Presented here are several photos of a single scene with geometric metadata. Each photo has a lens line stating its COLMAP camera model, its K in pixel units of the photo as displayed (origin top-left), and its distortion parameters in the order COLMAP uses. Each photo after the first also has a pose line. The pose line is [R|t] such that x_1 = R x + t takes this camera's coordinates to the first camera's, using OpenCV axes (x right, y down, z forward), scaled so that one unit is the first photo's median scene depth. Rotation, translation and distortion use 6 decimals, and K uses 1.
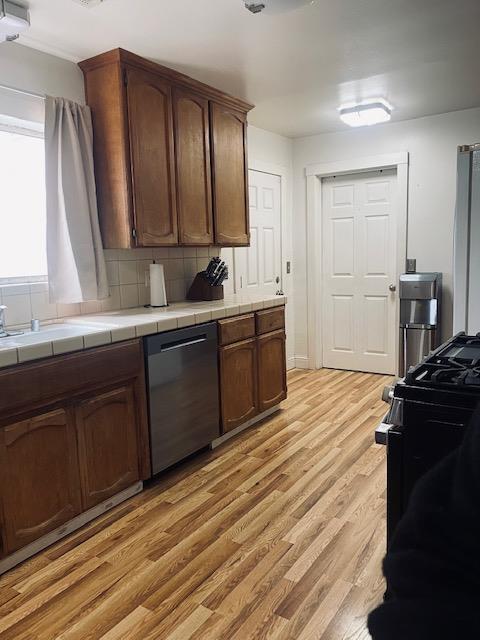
lens RADIAL K [[485.9, 0, 238.7], [0, 485.9, 313.7], [0, 0, 1]] dist [0.065478, -0.060045]
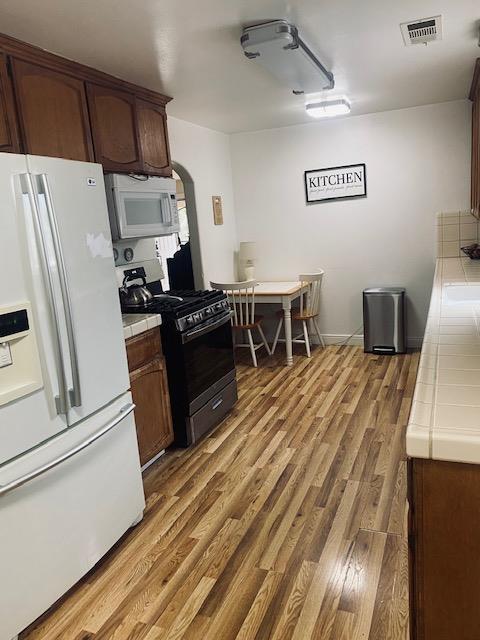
lens RADIAL K [[485.9, 0, 240.6], [0, 485.9, 319.6], [0, 0, 1]] dist [0.065478, -0.060045]
pose [[-0.974927, 0.145416, -0.168436, 0.334388], [0.082618, 0.939375, 0.332789, -0.296822], [0.206618, 0.310529, -0.927837, 1.685633]]
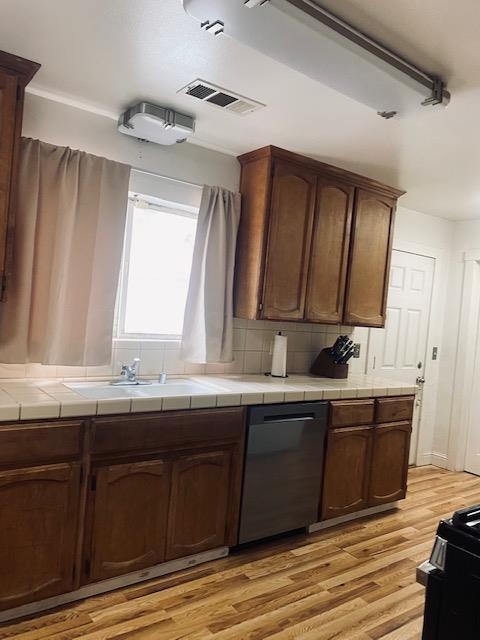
lens RADIAL K [[485.9, 0, 234.4], [0, 485.9, 317.4], [0, 0, 1]] dist [0.065478, -0.060045]
pose [[0.933094, 0.118695, -0.339482, 0.101007], [-0.156416, 0.983949, -0.085897, -0.041503], [0.323837, 0.133250, 0.936682, -0.019531]]
